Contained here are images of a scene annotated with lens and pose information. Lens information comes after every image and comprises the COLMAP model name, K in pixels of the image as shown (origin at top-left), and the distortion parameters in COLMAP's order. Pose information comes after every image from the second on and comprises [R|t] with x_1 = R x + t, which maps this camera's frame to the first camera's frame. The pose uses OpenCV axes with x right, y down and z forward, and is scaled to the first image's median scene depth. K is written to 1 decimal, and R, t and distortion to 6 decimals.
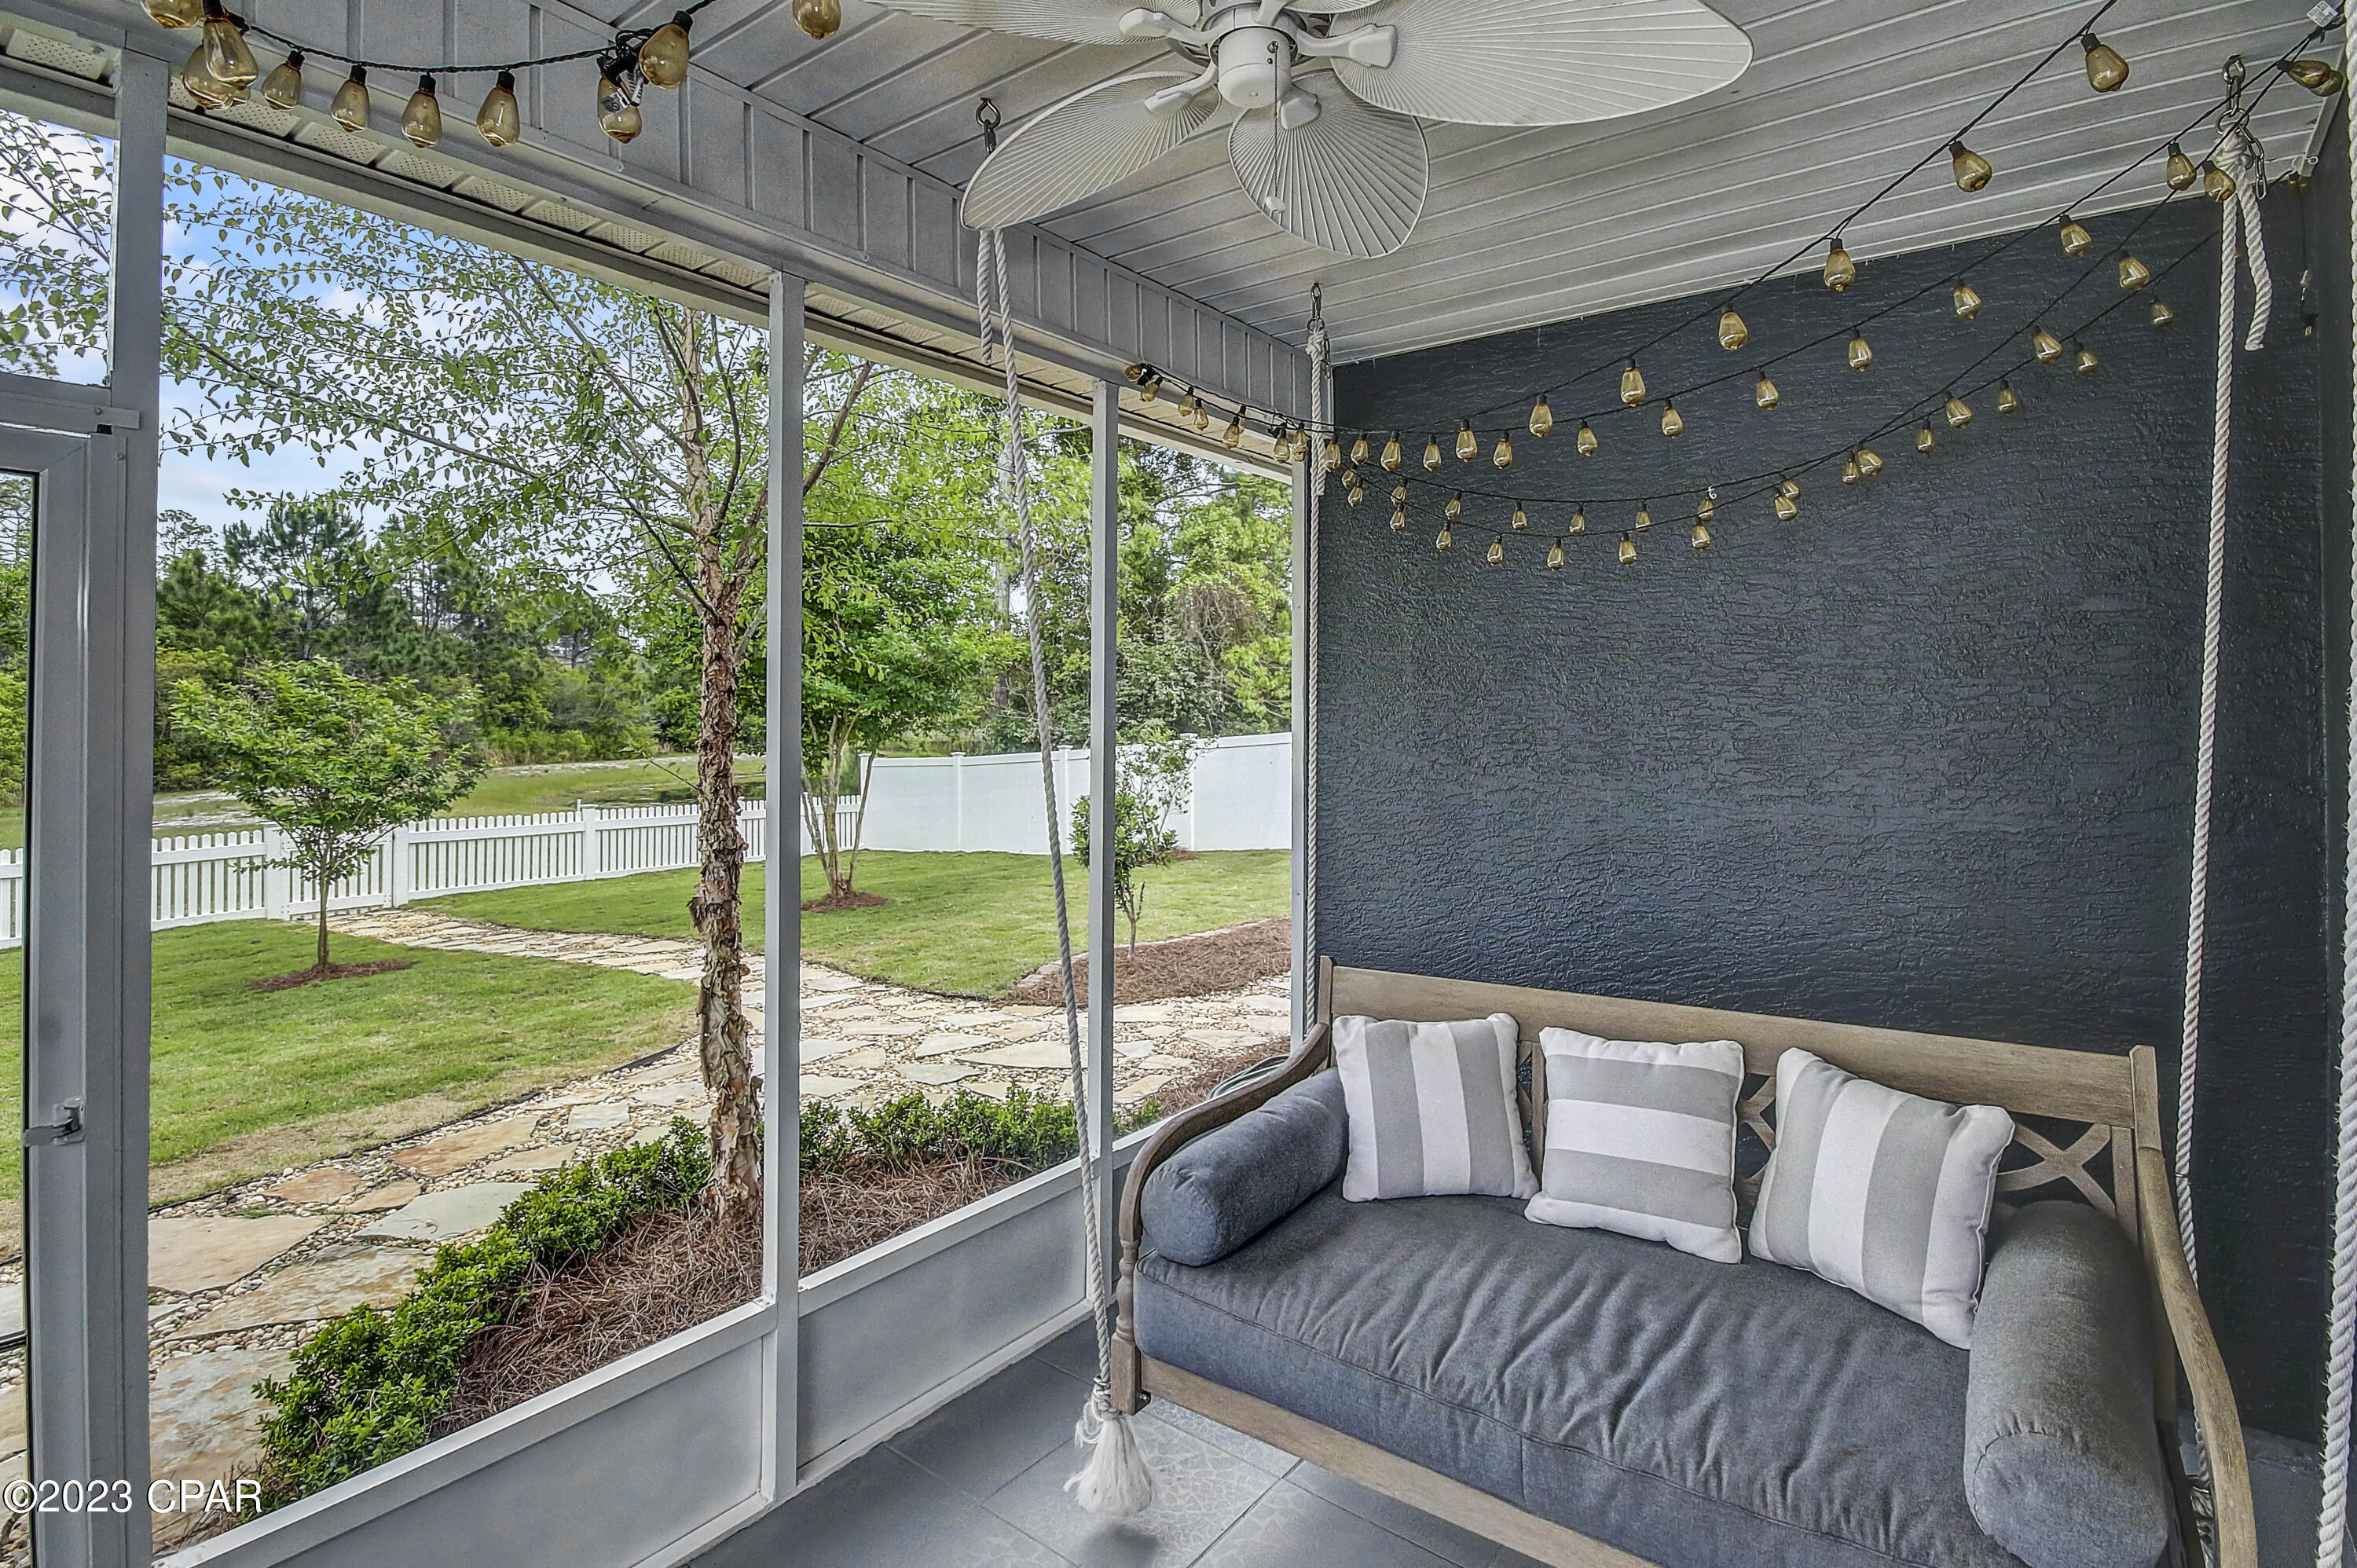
lens RADIAL K [[1186.4, 0, 1263.0], [0, 1186.4, 609.4], [0, 0, 1]] dist [0.000431, 0.000174]
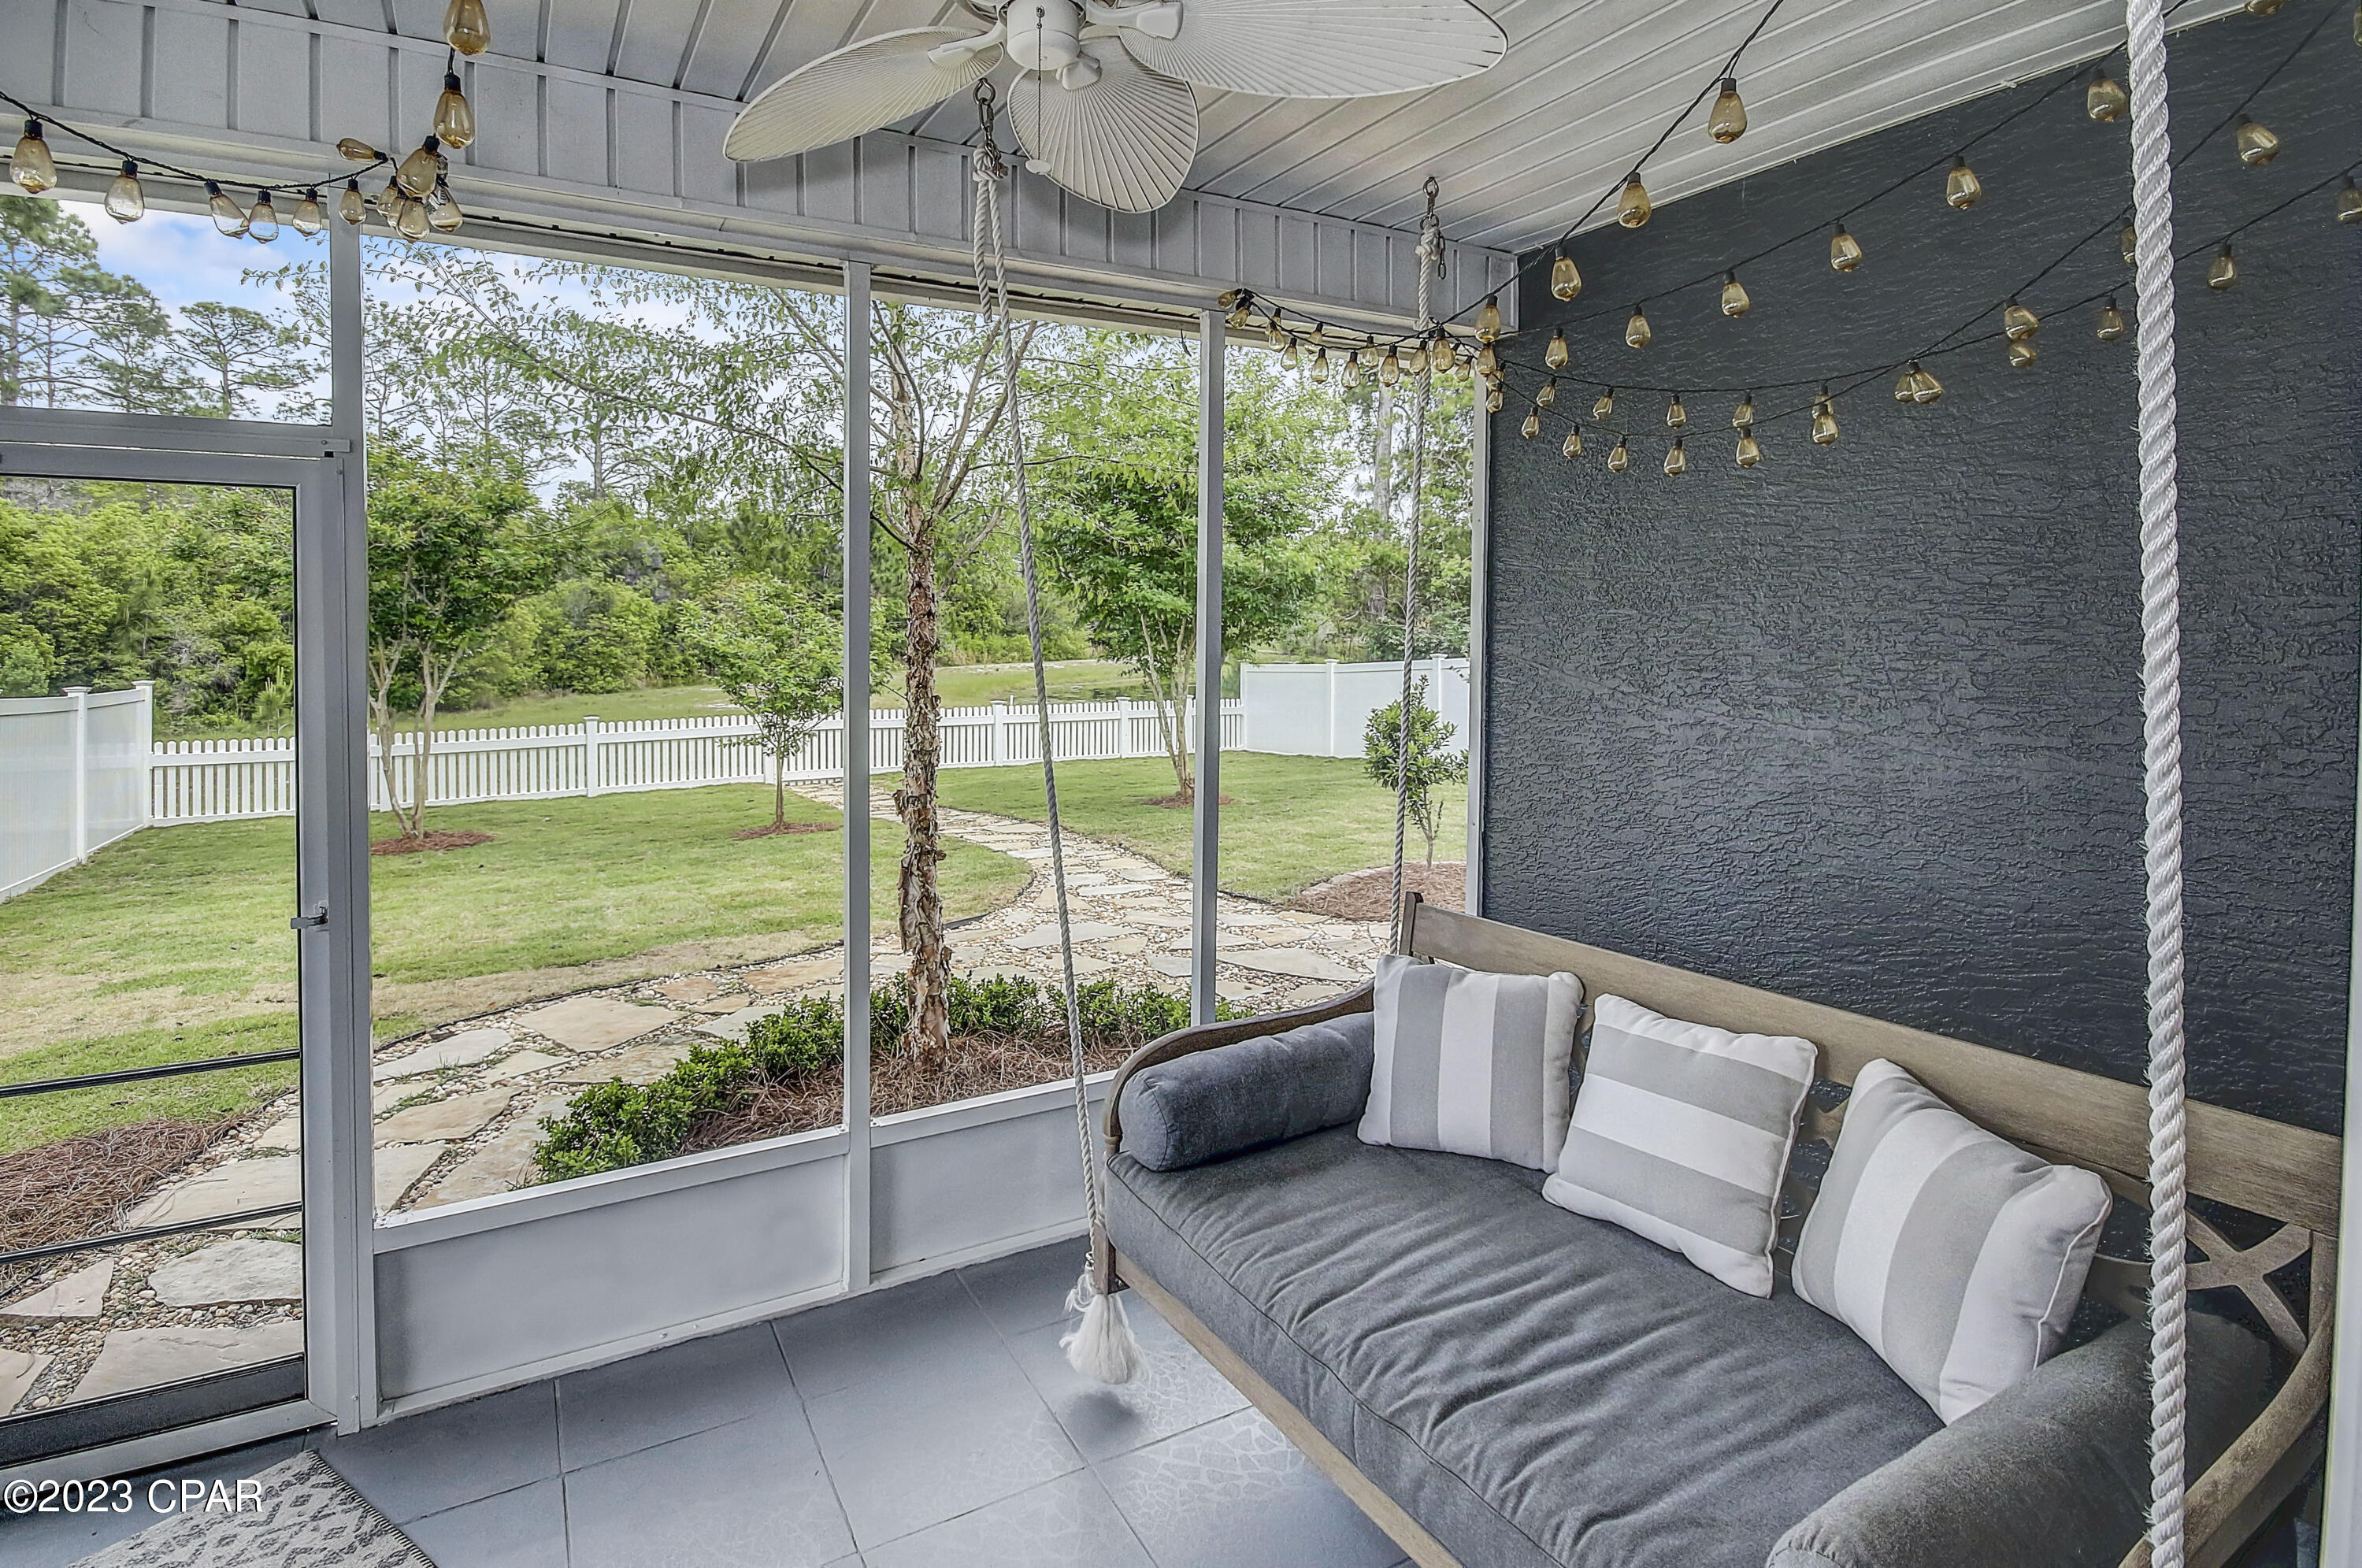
lens RADIAL K [[1220.0, 0, 1183.0], [0, 1220.0, 554.9], [0, 0, 1]] dist [-0.002357, -0.001132]
pose [[0.899978, -0.021684, -0.435397, 0.311784], [0.038214, 0.998842, 0.029245, -0.014970], [0.434258, -0.042958, 0.899764, 0.044123]]
